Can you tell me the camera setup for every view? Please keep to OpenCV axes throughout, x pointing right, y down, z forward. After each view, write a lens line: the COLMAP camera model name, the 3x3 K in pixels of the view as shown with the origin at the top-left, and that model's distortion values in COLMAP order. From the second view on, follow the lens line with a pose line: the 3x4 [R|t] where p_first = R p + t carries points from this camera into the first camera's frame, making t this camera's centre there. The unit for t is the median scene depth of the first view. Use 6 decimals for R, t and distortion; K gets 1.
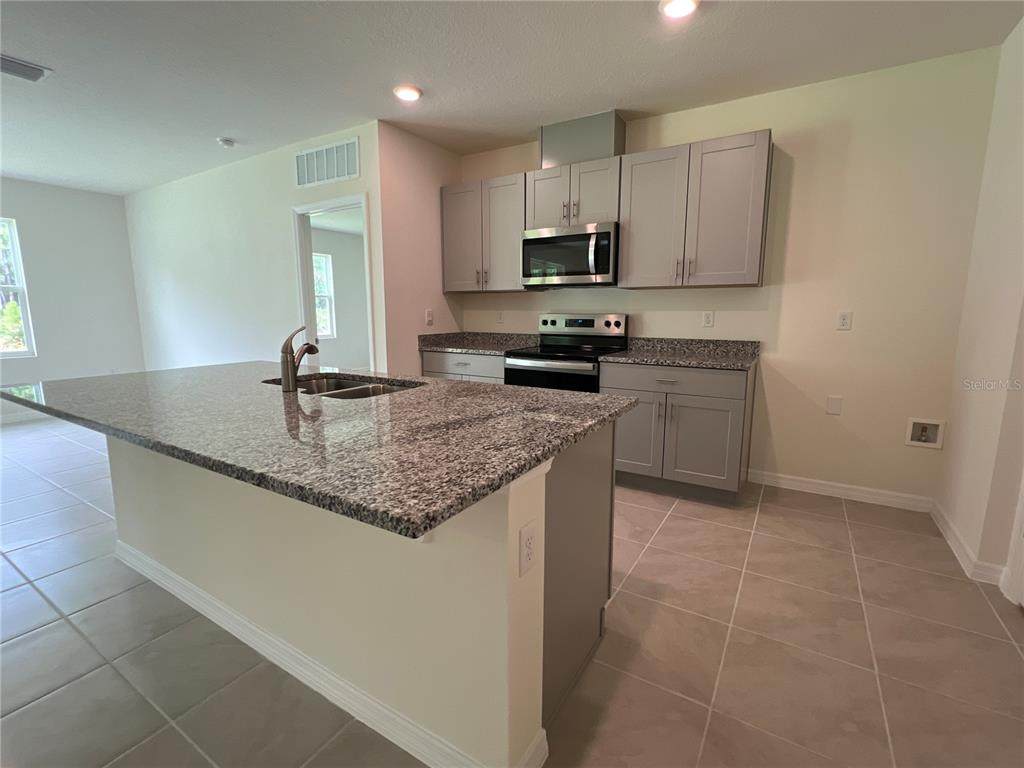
lens RADIAL K [[466.5, 0, 512.0], [0, 466.5, 384.0], [0, 0, 1]] dist [-0.002514, -0.000094]
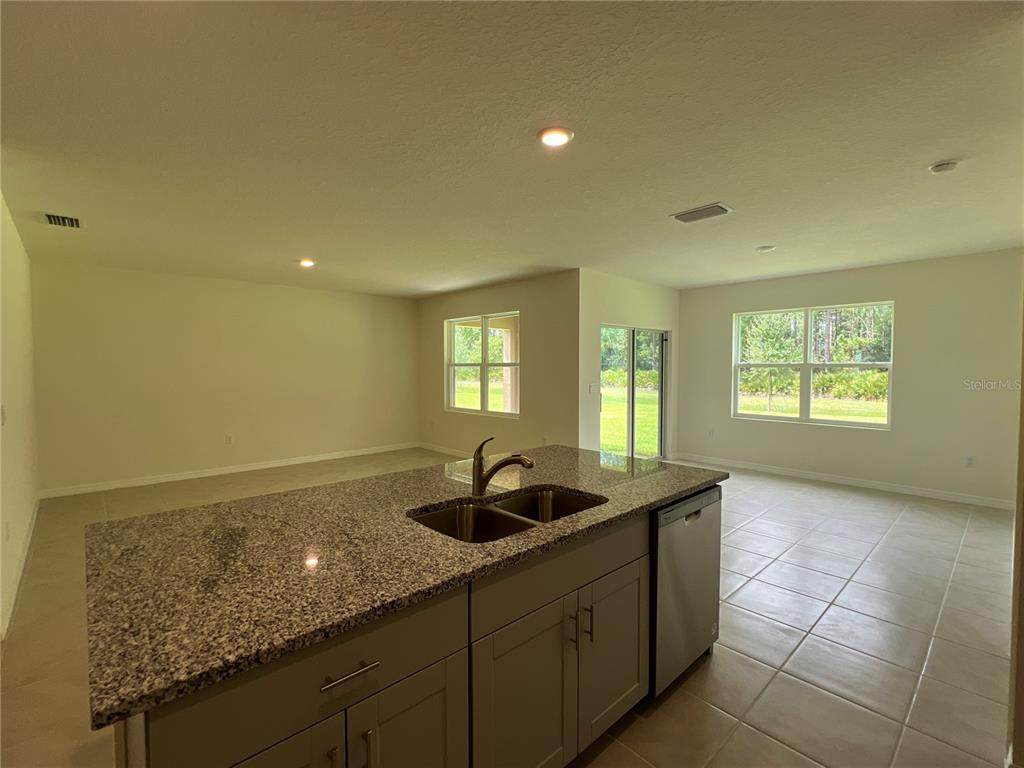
lens RADIAL K [[466.5, 0, 512.0], [0, 466.5, 384.0], [0, 0, 1]] dist [-0.002514, -0.000094]
pose [[-0.270380, 0.038572, -0.961981, 0.760819], [-0.150025, 0.985303, 0.081674, -0.484655], [0.950993, 0.166404, -0.260619, 1.913746]]
